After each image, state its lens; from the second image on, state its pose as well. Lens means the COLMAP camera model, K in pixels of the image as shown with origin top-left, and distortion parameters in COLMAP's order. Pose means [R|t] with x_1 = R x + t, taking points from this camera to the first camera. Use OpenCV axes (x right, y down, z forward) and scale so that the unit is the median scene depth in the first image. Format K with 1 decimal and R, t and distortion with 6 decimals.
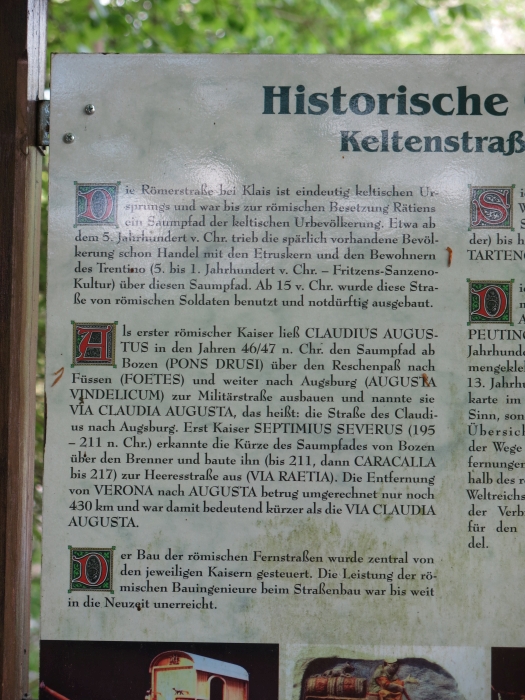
lens RADIAL K [[2139.6, 0, 262.3], [0, 2139.6, 342.6], [0, 0, 1]] dist [0.264479, 0.000000]
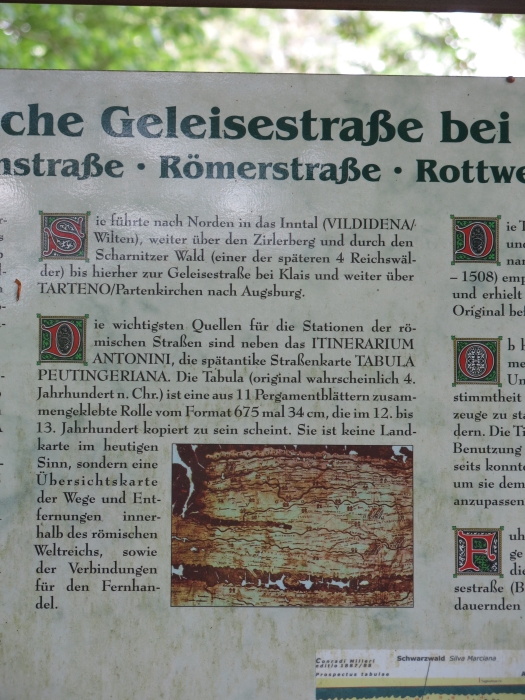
lens RADIAL K [[2334.4, 0, 261.5], [0, 2334.4, 350.8], [0, 0, 1]] dist [0.260959, 0.000000]
pose [[0.999648, 0.002850, 0.026365, 0.164849], [-0.002432, 0.999871, -0.015866, 0.001605], [-0.026407, 0.015796, 0.999526, 0.000119]]
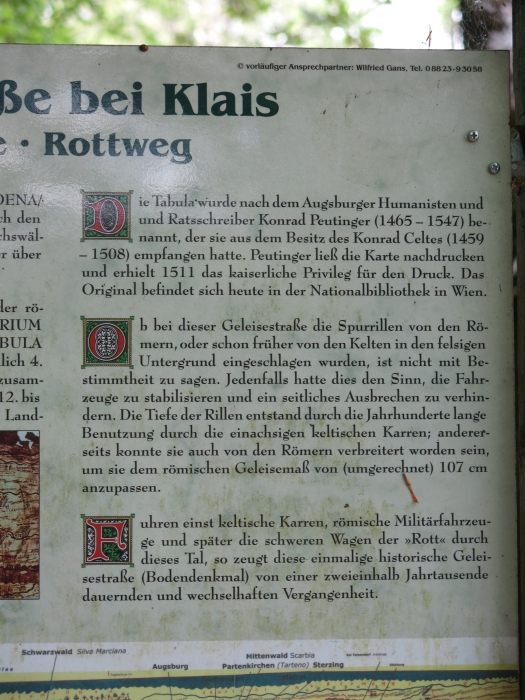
lens RADIAL K [[2334.4, 0, 263.6], [0, 2334.4, 355.6], [0, 0, 1]] dist [0.260959, 0.000000]
pose [[0.999986, -0.004817, -0.002023, 0.220697], [0.004808, 0.999979, -0.004271, 0.001084], [0.002043, 0.004261, 0.999989, 0.011765]]
